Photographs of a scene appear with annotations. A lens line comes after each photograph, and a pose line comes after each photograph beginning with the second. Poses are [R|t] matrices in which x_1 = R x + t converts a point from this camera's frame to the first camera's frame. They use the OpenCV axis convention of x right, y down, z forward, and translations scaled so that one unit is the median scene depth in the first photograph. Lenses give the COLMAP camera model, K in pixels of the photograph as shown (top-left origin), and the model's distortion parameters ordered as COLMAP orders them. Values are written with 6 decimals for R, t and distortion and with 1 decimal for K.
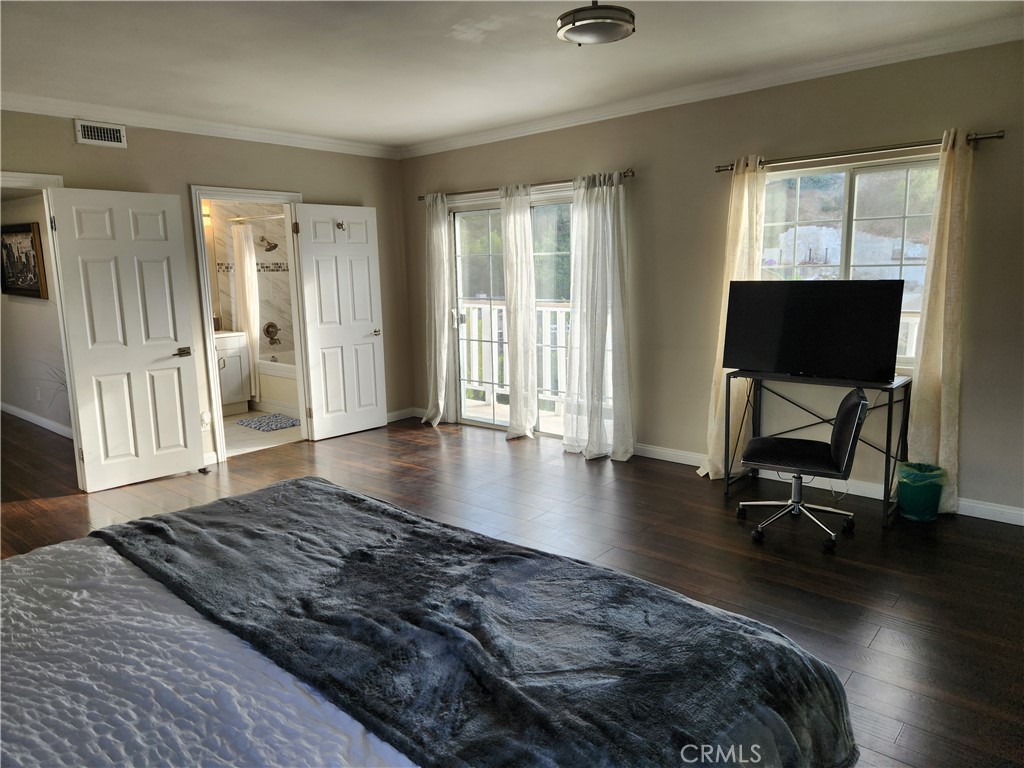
lens RADIAL K [[677.6, 0, 520.0], [0, 677.6, 382.4], [0, 0, 1]] dist [0.018902, -0.010799]
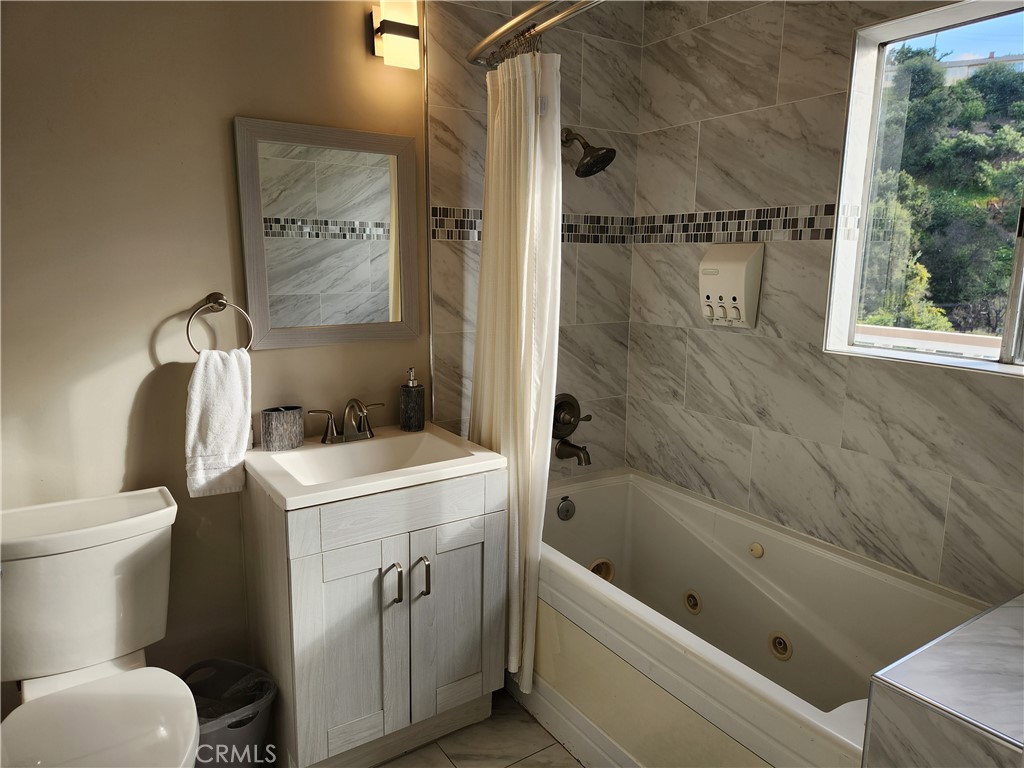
lens RADIAL K [[677.6, 0, 510.0], [0, 677.6, 386.4], [0, 0, 1]] dist [0.018902, -0.010799]
pose [[0.952213, 0.081071, -0.294479, -0.313898], [-0.073705, 0.996628, 0.036047, -0.108899], [0.296409, -0.012620, 0.954978, 0.715173]]
